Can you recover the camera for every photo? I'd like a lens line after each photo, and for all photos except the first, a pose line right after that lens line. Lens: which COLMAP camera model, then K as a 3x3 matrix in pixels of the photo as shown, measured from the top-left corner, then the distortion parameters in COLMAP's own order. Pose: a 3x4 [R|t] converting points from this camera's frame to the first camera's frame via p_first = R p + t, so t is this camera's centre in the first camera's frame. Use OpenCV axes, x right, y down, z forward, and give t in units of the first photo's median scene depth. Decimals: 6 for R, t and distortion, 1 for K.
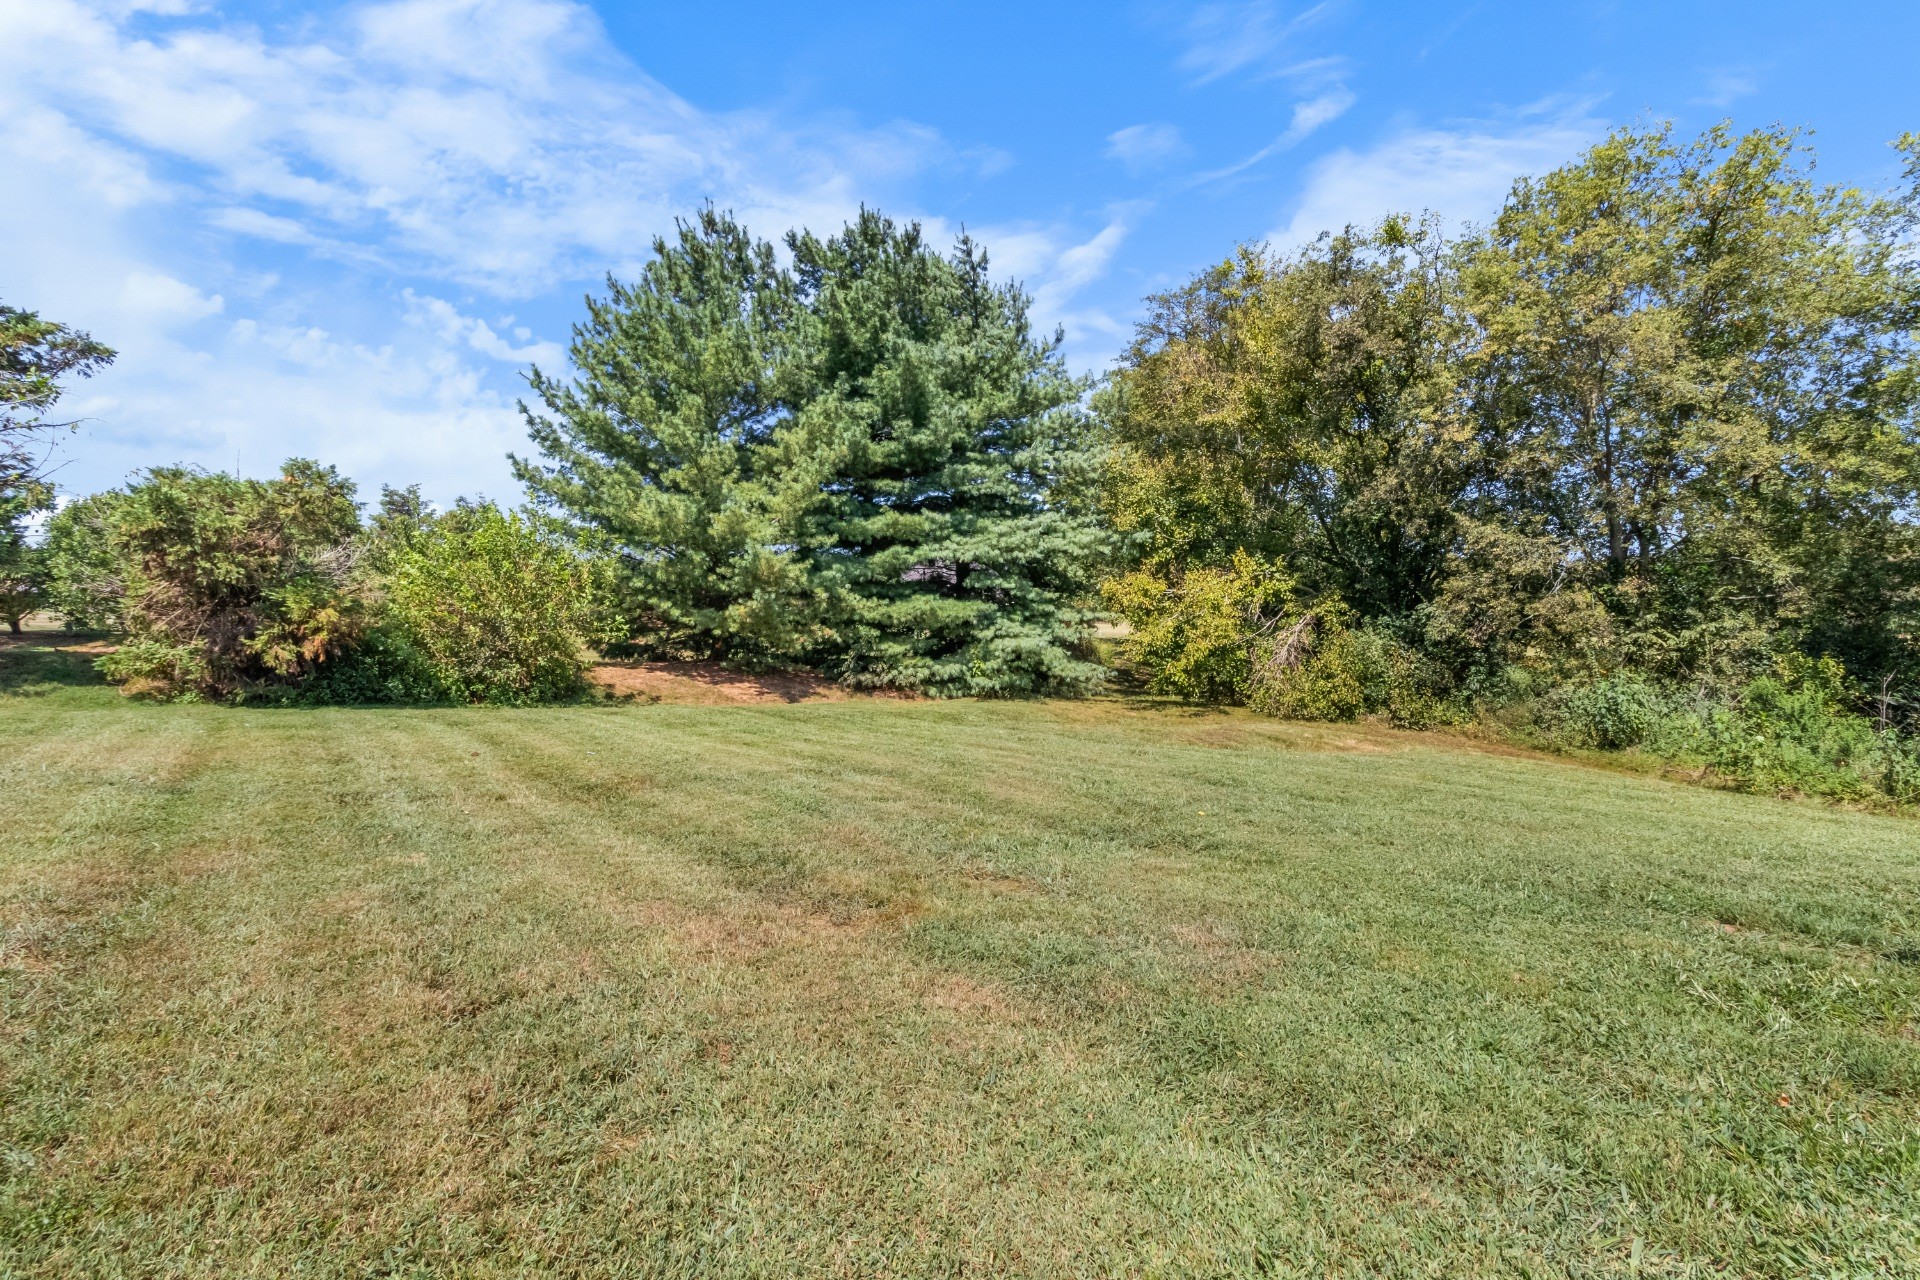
lens RADIAL K [[890.3, 0, 974.7], [0, 890.3, 616.9], [0, 0, 1]] dist [0.006102, -0.000362]
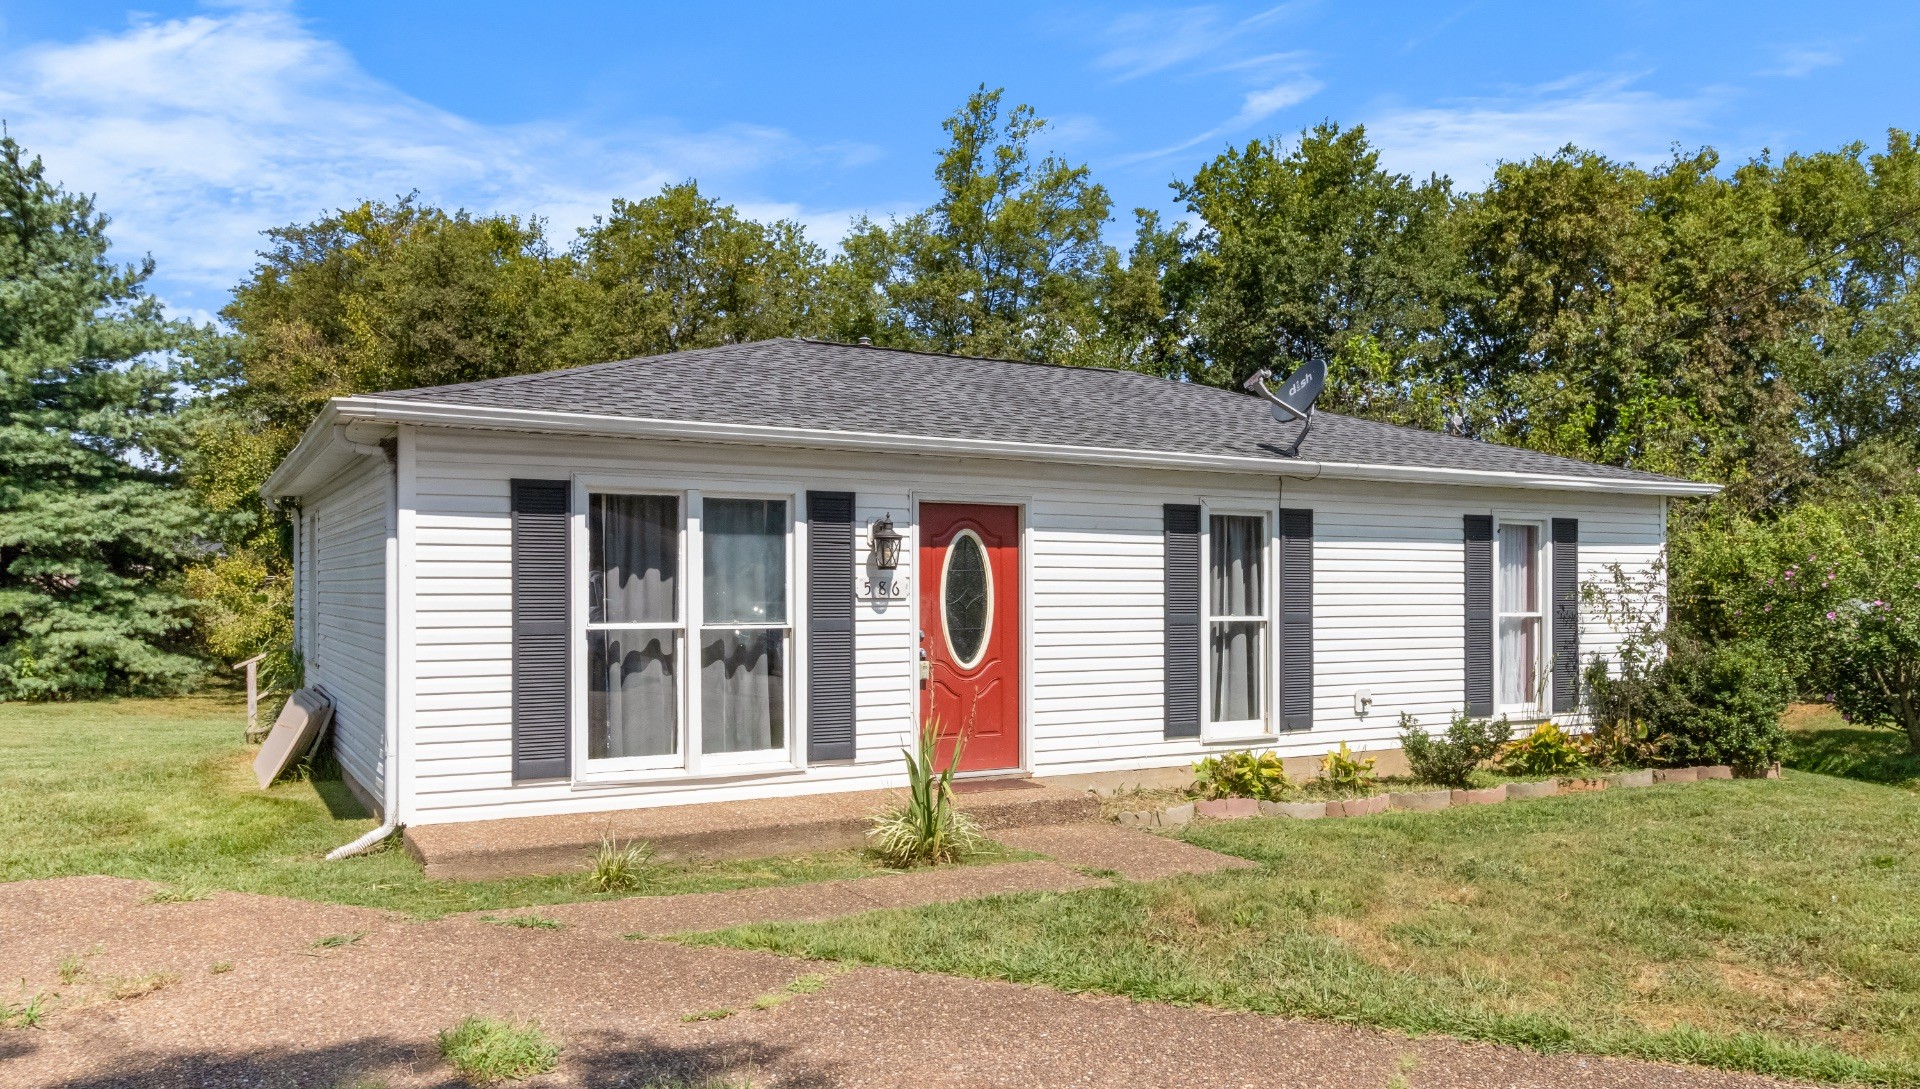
lens RADIAL K [[1386.6, 0, 989.6], [0, 1386.6, 602.9], [0, 0, 1]] dist [0.001387, -0.001519]
pose [[0.839901, -0.012892, 0.542586, 0.059470], [0.000128, 0.999723, 0.023556, -0.037704], [-0.542739, -0.019715, 0.839670, -0.660718]]
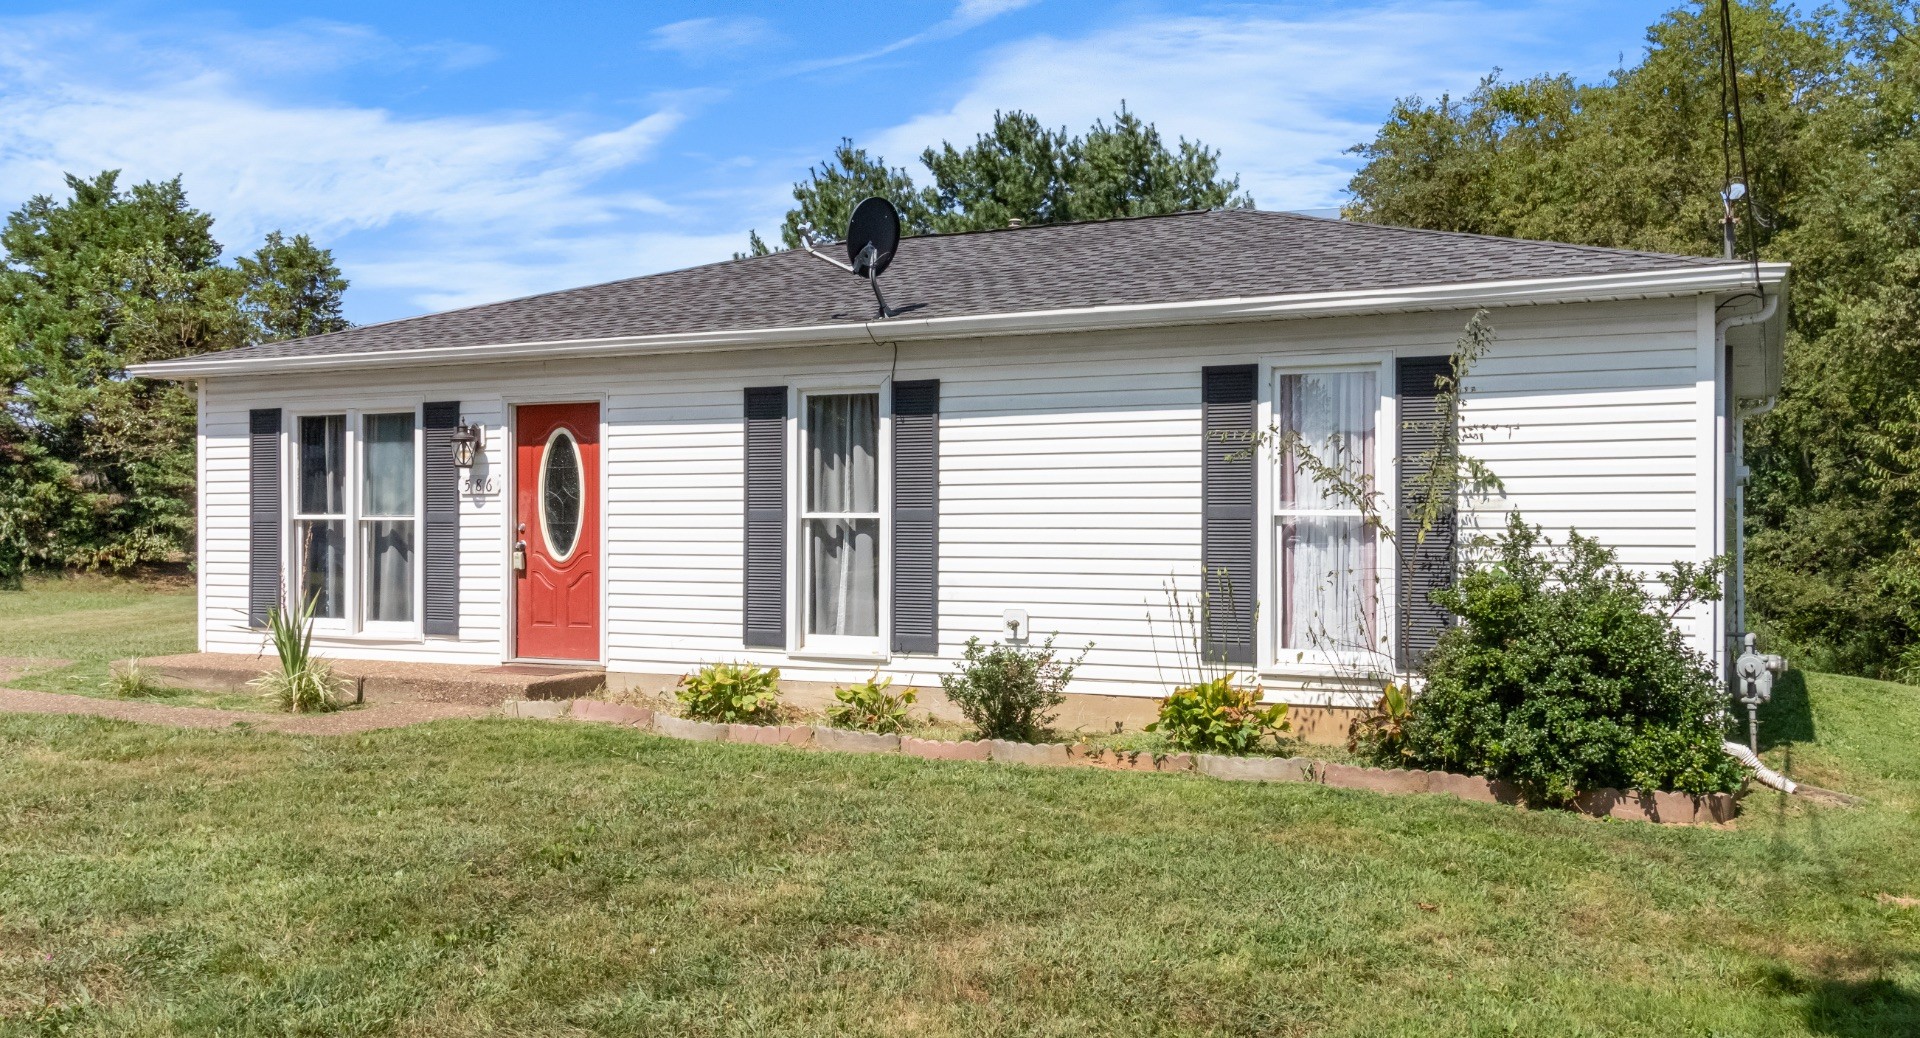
lens RADIAL K [[1643.3, 0, 961.5], [0, 1643.3, 538.7], [0, 0, 1]] dist [0.009854, -0.002025]
pose [[0.919477, -0.005691, -0.393102, 0.582795], [0.012029, 0.999834, 0.013662, -0.021243], [0.392959, -0.017290, 0.919393, -0.731471]]
